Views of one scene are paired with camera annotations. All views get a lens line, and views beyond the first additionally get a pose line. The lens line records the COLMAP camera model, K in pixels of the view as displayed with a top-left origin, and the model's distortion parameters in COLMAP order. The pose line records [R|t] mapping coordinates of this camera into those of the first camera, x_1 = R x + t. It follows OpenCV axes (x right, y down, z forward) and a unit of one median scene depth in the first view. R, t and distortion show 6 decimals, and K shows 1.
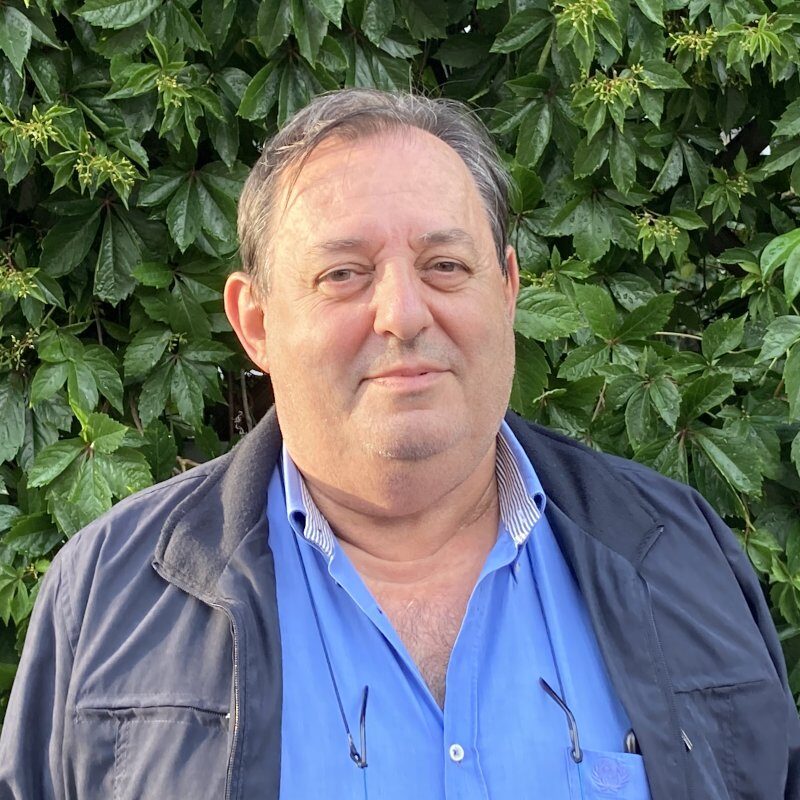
lens RADIAL K [[2460.6, 0, 389.2], [0, 2460.6, 375.3], [0, 0, 1]] dist [0.275113, 0.000000]
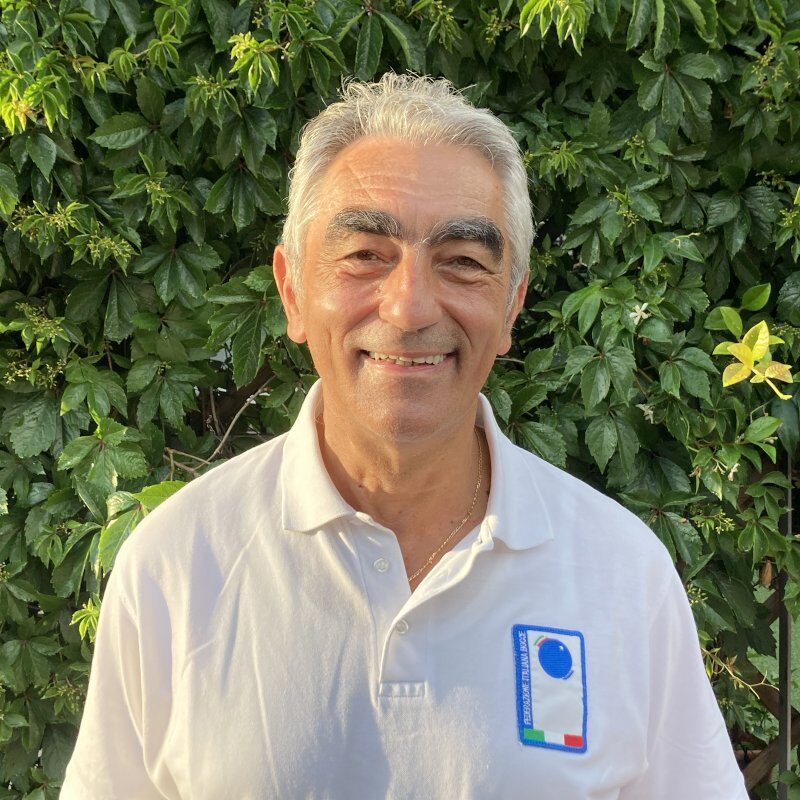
lens RADIAL K [[1345.1, 0, 421.0], [0, 1345.1, 384.5], [0, 0, 1]] dist [0.096713, 0.000000]
pose [[0.996215, -0.011985, 0.086095, -0.004315], [0.012248, 0.999922, -0.002532, 0.000075], [-0.086058, 0.003577, 0.996284, 0.203445]]
